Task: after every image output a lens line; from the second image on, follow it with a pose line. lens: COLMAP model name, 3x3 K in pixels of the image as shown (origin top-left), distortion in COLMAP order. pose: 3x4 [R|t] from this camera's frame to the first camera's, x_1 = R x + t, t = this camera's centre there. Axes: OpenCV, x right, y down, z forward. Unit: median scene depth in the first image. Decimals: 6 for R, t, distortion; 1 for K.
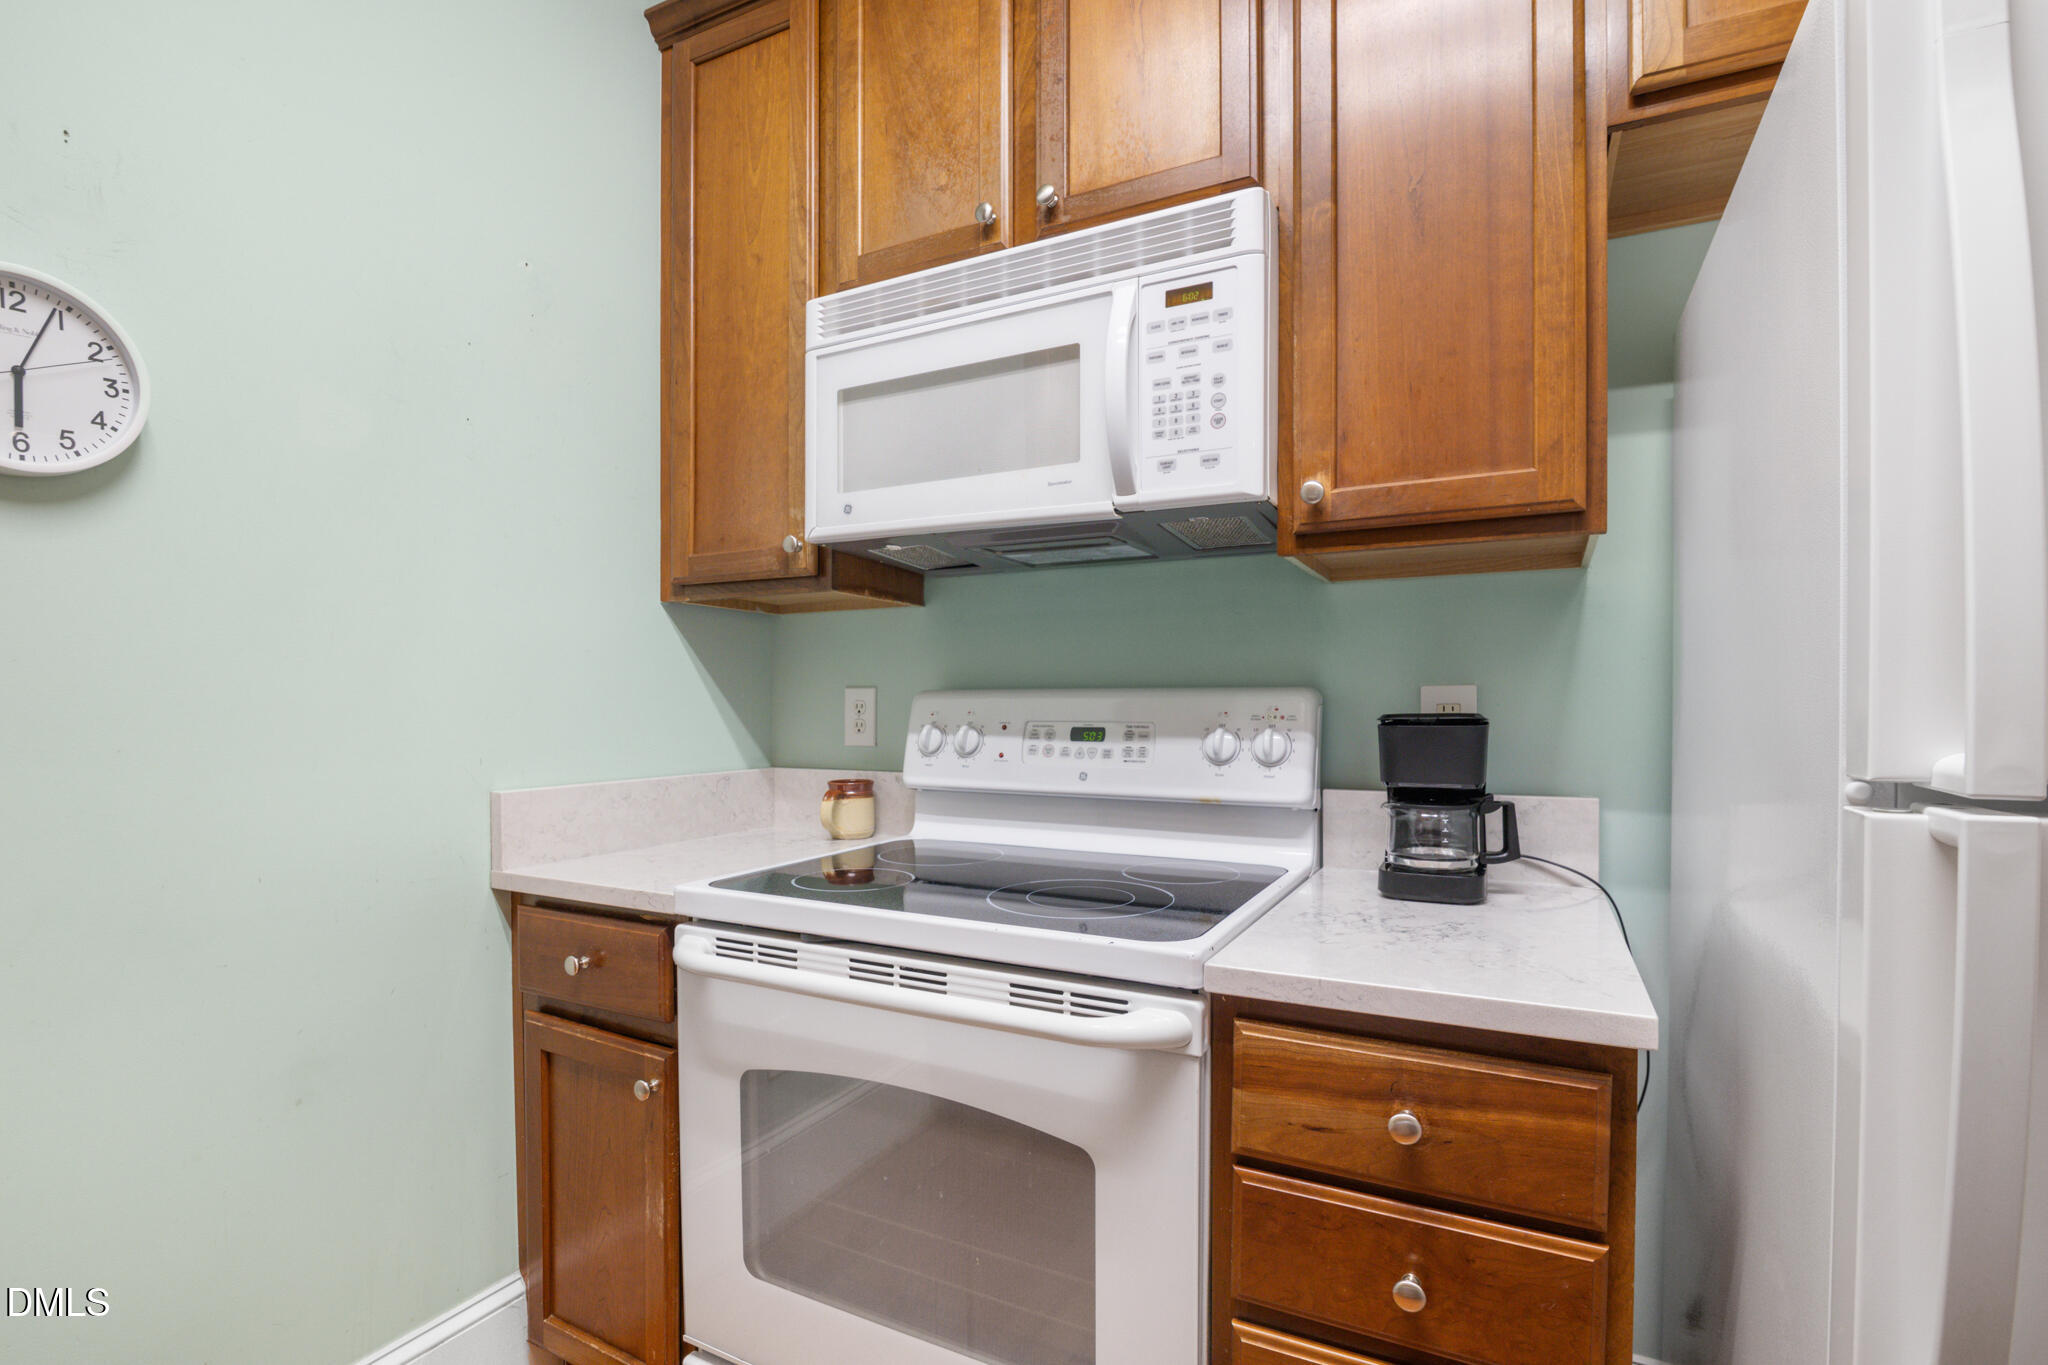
lens RADIAL K [[947.8, 0, 1030.4], [0, 947.8, 710.9], [0, 0, 1]] dist [-0.021278, 0.000849]
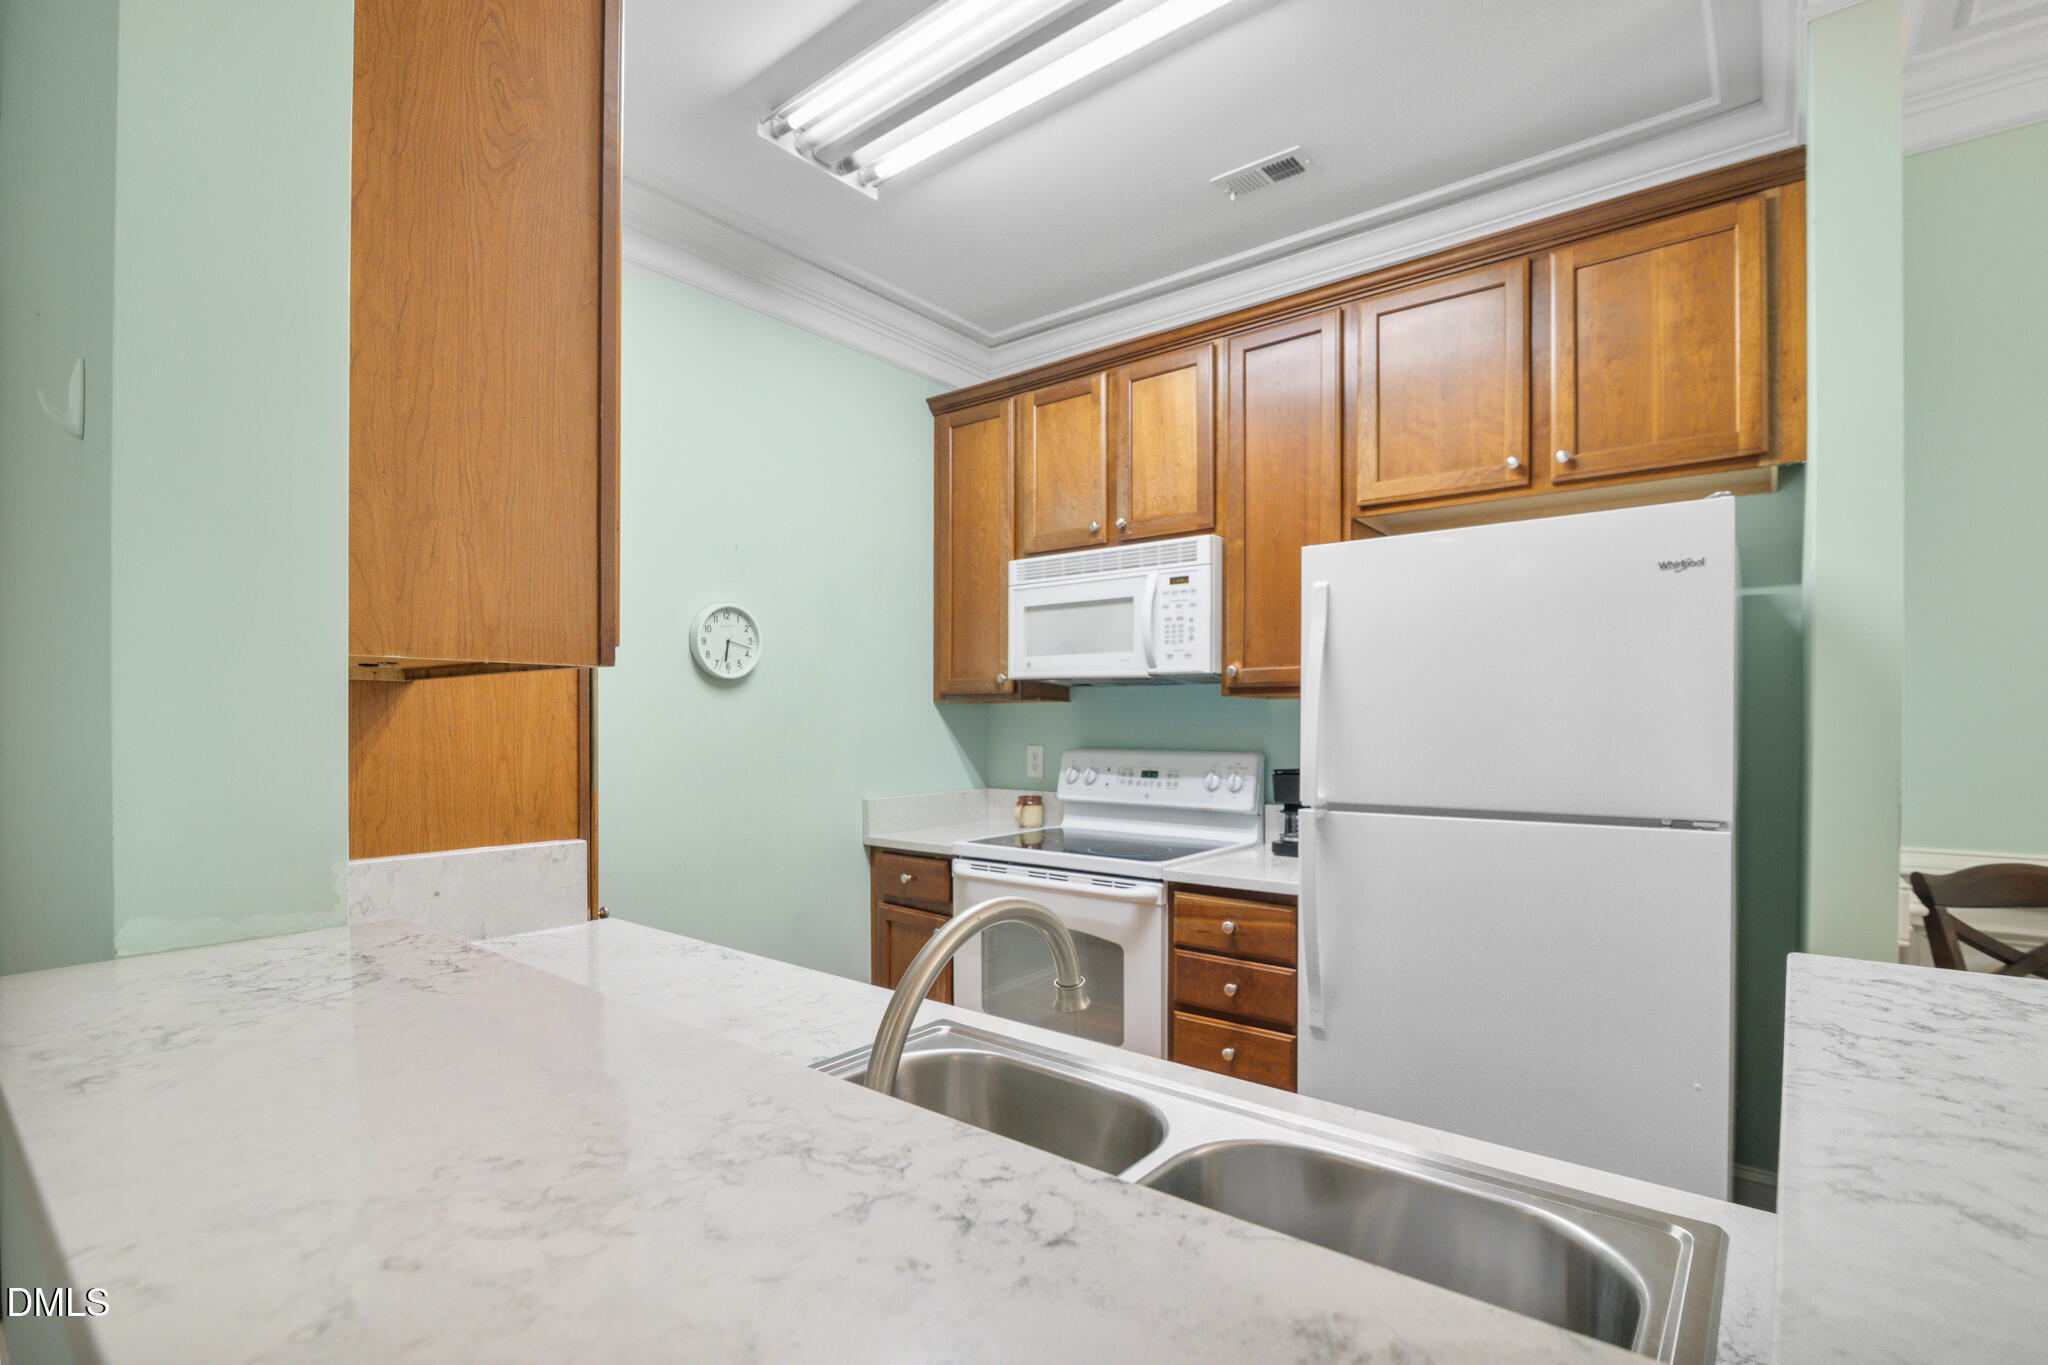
lens RADIAL K [[953.6, 0, 1026.5], [0, 953.6, 722.4], [0, 0, 1]] dist [-0.001200, 0.000130]
pose [[0.981395, 0.001917, -0.191988, 0.208881], [-0.003051, 0.999980, -0.005614, -0.078076], [0.191973, 0.006095, 0.981381, -1.079176]]
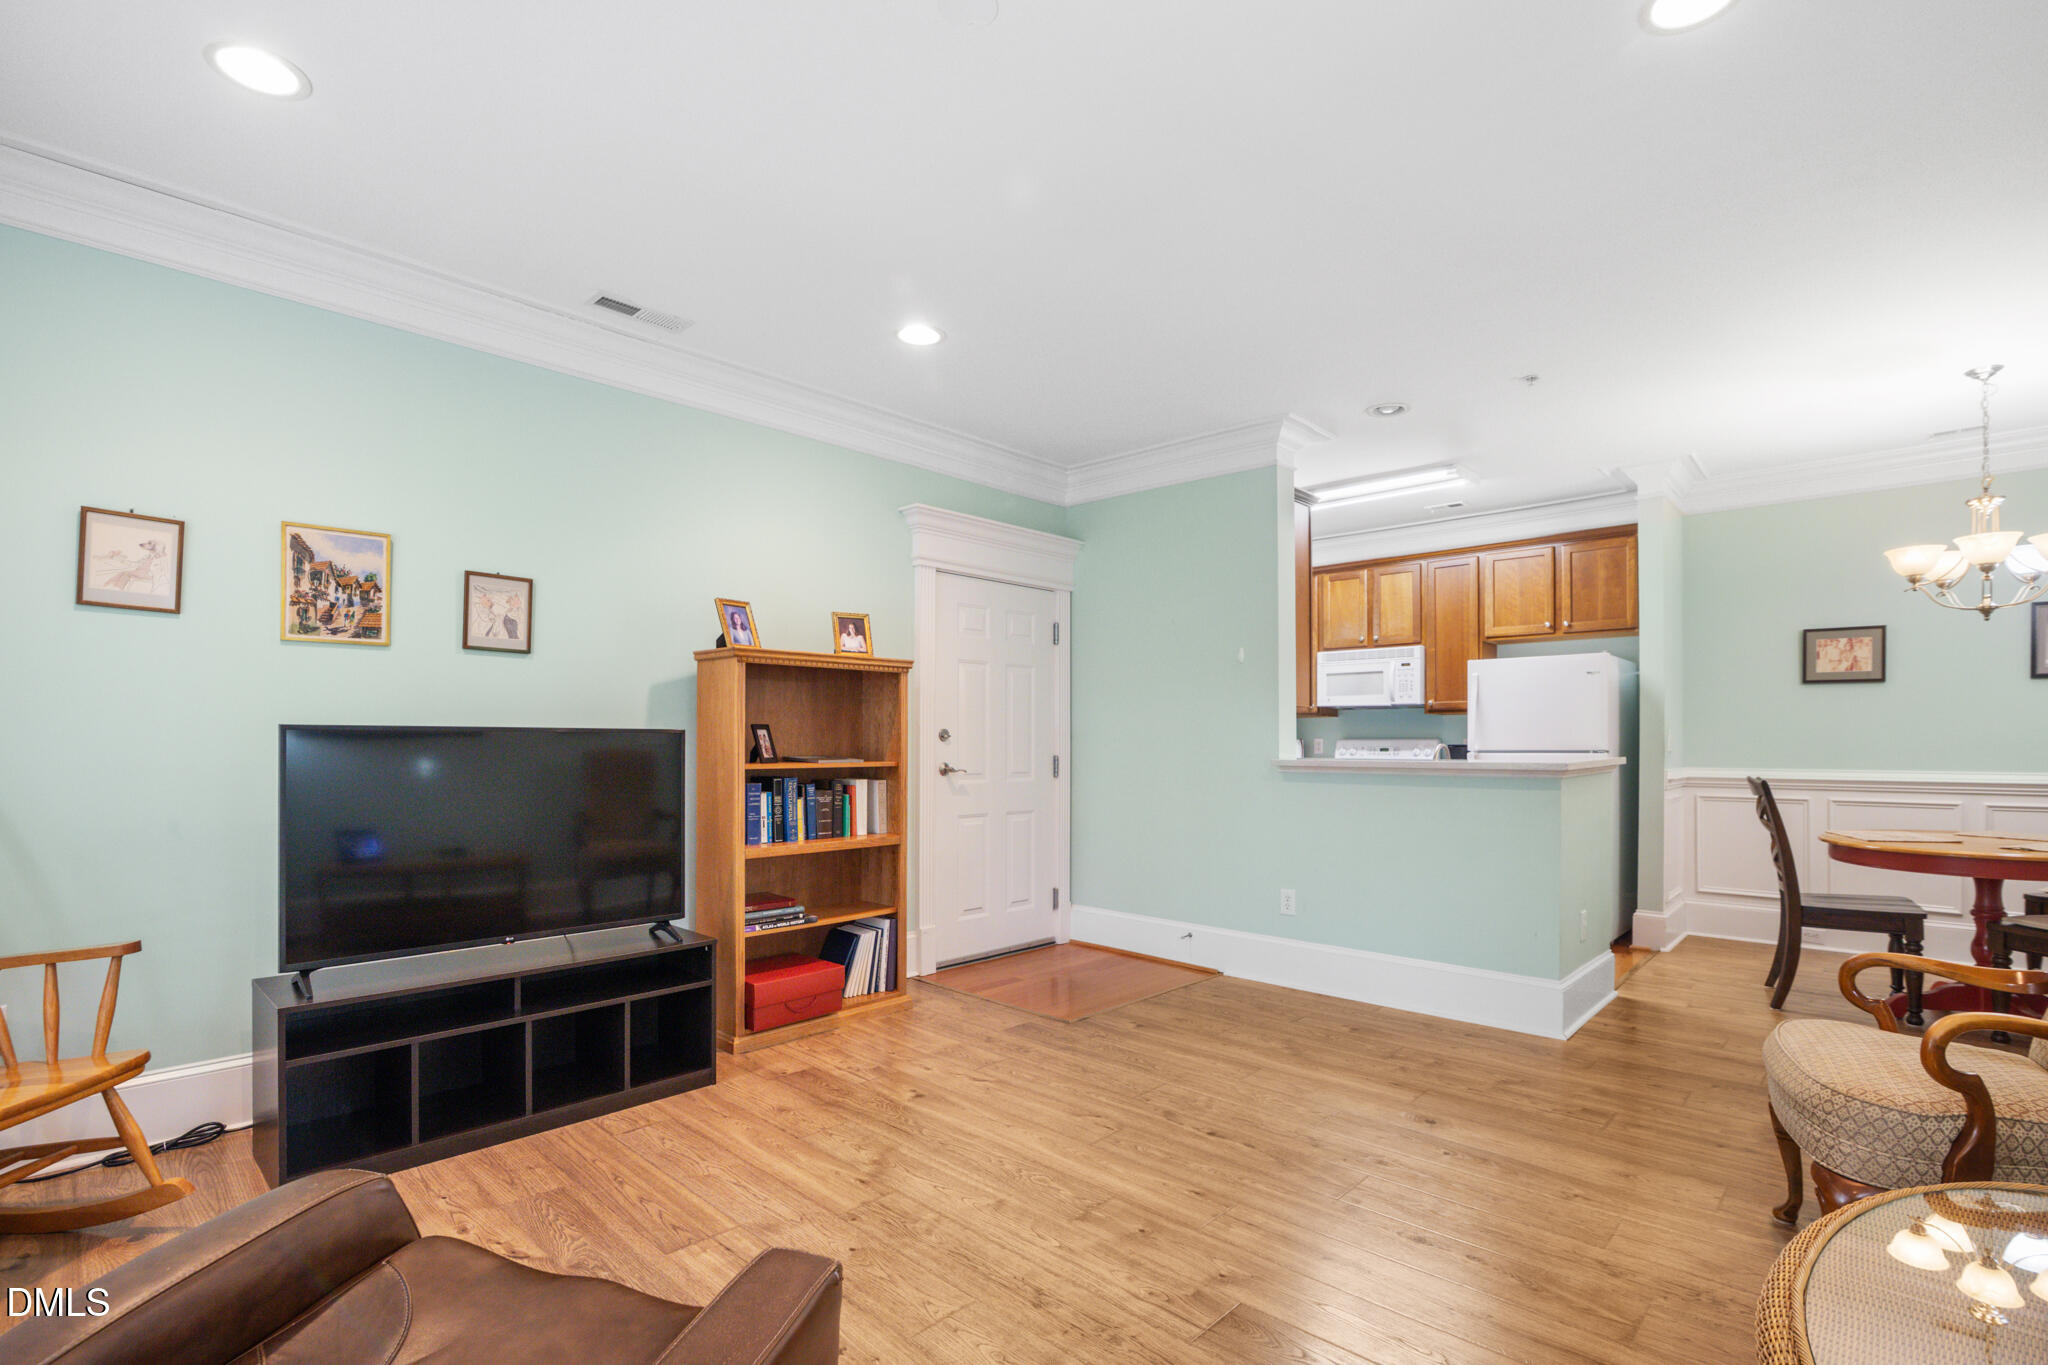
lens RADIAL K [[951.8, 0, 1026.6], [0, 951.8, 753.5], [0, 0, 1]] dist [-0.019473, 0.000178]
pose [[0.962045, 0.002390, -0.272880, -0.353410], [-0.001315, 0.999991, 0.004121, 0.027206], [0.272888, -0.003606, 0.962039, -3.911994]]
